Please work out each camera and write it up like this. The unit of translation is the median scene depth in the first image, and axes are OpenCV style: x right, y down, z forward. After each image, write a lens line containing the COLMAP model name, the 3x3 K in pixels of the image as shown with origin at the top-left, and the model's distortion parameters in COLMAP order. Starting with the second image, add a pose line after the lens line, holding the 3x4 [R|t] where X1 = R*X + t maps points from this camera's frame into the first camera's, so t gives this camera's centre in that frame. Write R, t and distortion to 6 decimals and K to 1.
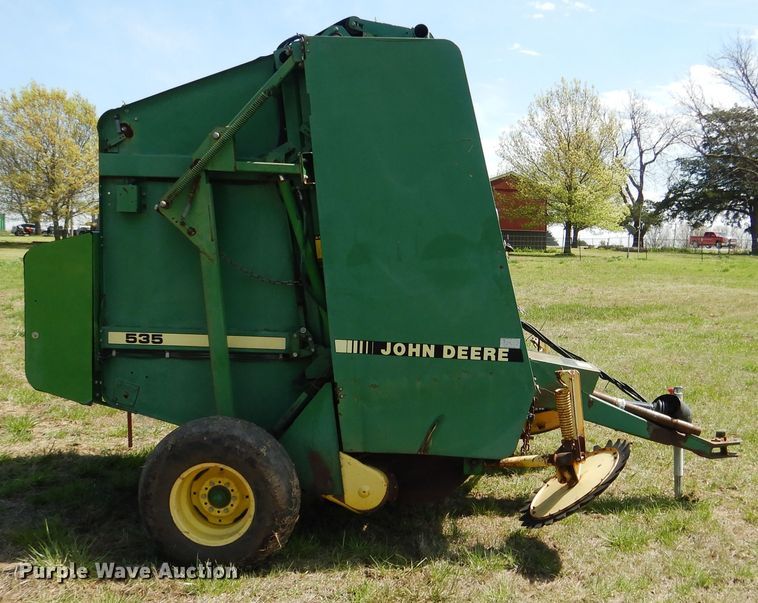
lens RADIAL K [[940.4, 0, 437.6], [0, 940.4, 338.1], [0, 0, 1]] dist [0.003509, -0.002237]
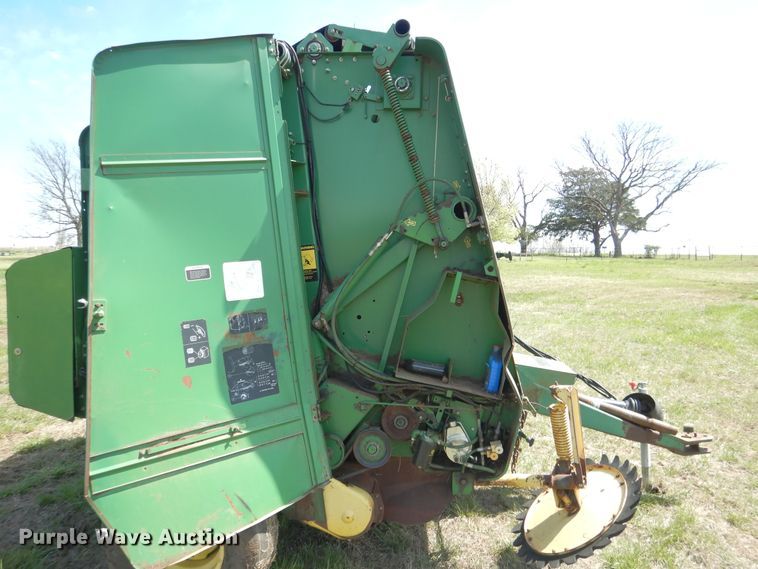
lens RADIAL K [[545.5, 0, 379.0], [0, 545.5, 284.5], [0, 0, 1]] dist [0.009134, 0.001828]
pose [[0.999030, -0.013945, -0.041768, -0.020375], [0.012135, 0.998989, -0.043295, -0.043605], [0.042330, 0.042746, 0.998189, 0.430032]]
